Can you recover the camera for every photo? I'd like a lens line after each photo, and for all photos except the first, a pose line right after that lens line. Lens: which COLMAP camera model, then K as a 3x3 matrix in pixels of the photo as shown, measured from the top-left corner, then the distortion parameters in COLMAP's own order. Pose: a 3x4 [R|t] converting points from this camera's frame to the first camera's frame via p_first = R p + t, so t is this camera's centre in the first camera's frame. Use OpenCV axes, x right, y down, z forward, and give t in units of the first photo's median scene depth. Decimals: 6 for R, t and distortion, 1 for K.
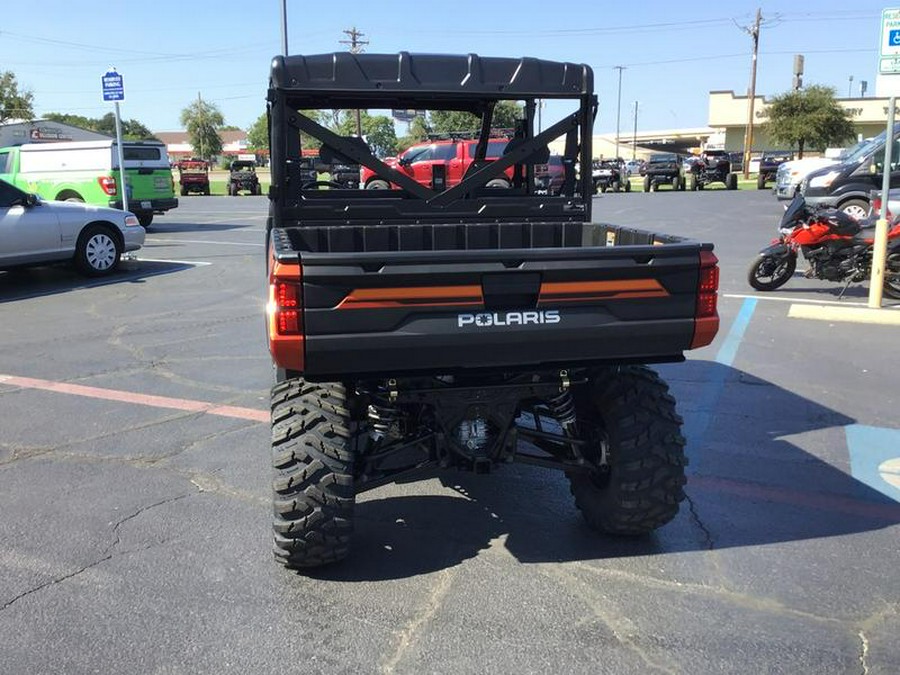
lens RADIAL K [[817.6, 0, 444.4], [0, 817.6, 336.1], [0, 0, 1]] dist [0.096719, -0.159686]
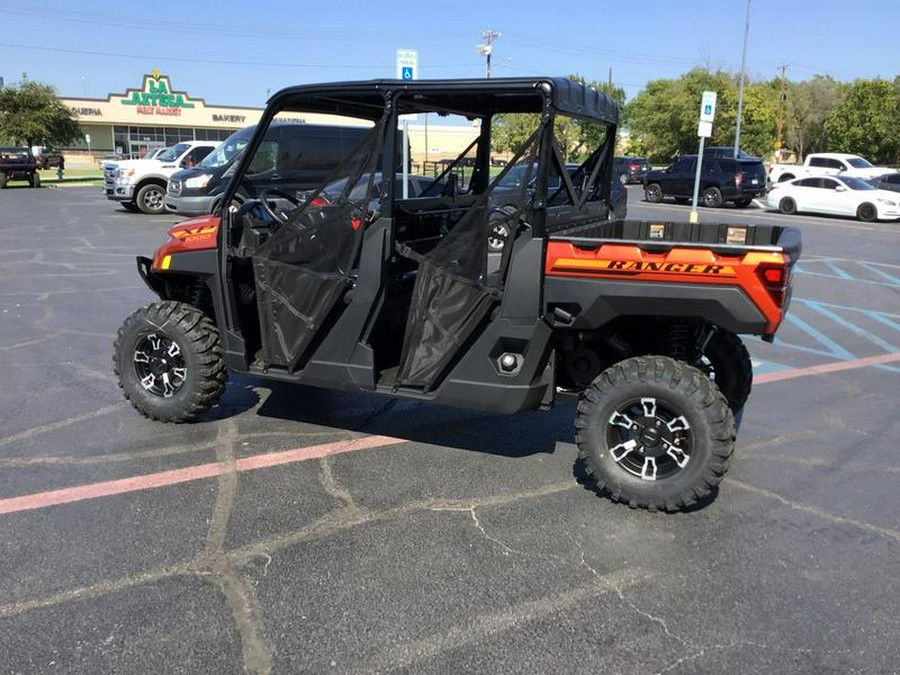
lens RADIAL K [[826.1, 0, 452.6], [0, 826.1, 338.2], [0, 0, 1]] dist [0.111843, -0.207271]
pose [[0.561934, -0.155185, 0.812495, -1.328396], [0.152245, 0.984867, 0.082812, -0.121702], [-0.813051, 0.077163, 0.577057, 0.544858]]
